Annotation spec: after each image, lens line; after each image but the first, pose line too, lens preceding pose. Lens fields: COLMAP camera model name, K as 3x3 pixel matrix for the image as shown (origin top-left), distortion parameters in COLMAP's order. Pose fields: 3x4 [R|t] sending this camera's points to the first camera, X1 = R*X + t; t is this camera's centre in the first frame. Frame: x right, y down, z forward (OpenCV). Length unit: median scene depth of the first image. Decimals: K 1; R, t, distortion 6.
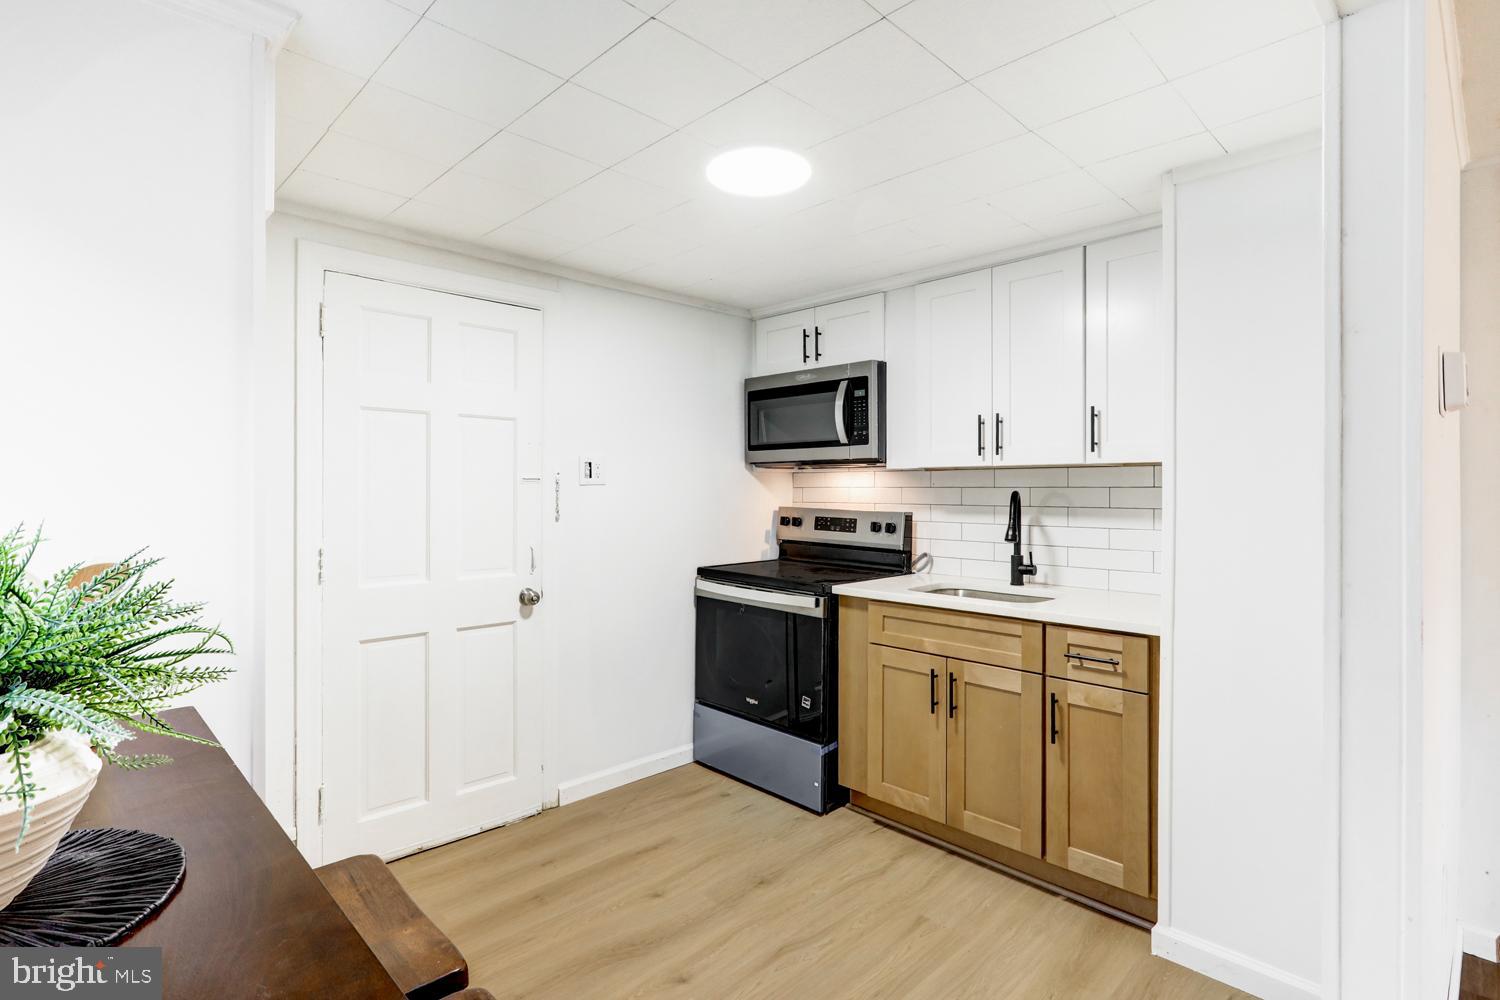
lens RADIAL K [[733.4, 0, 756.4], [0, 733.4, 495.1], [0, 0, 1]] dist [-0.003239, 0.001543]
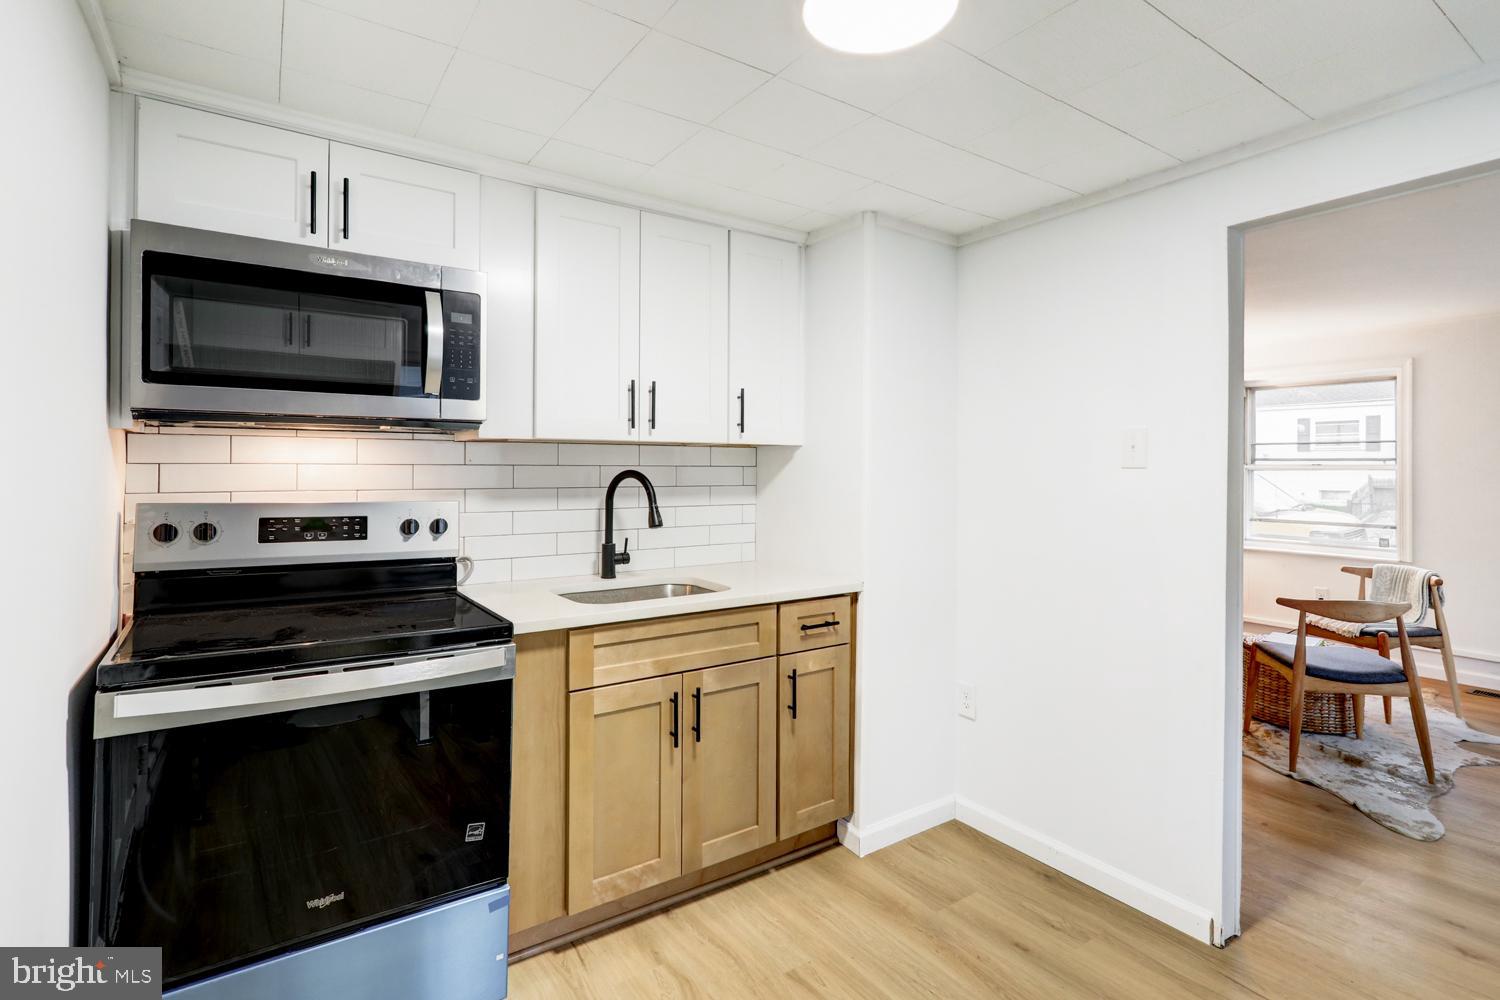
lens RADIAL K [[733.4, 0, 732.9], [0, 733.4, 465.6], [0, 0, 1]] dist [-0.003239, 0.001543]
pose [[0.177591, 0.000497, 0.984104, -0.507652], [0.002559, 0.999996, -0.000967, -0.010451], [-0.984101, 0.002690, 0.177589, 0.744303]]
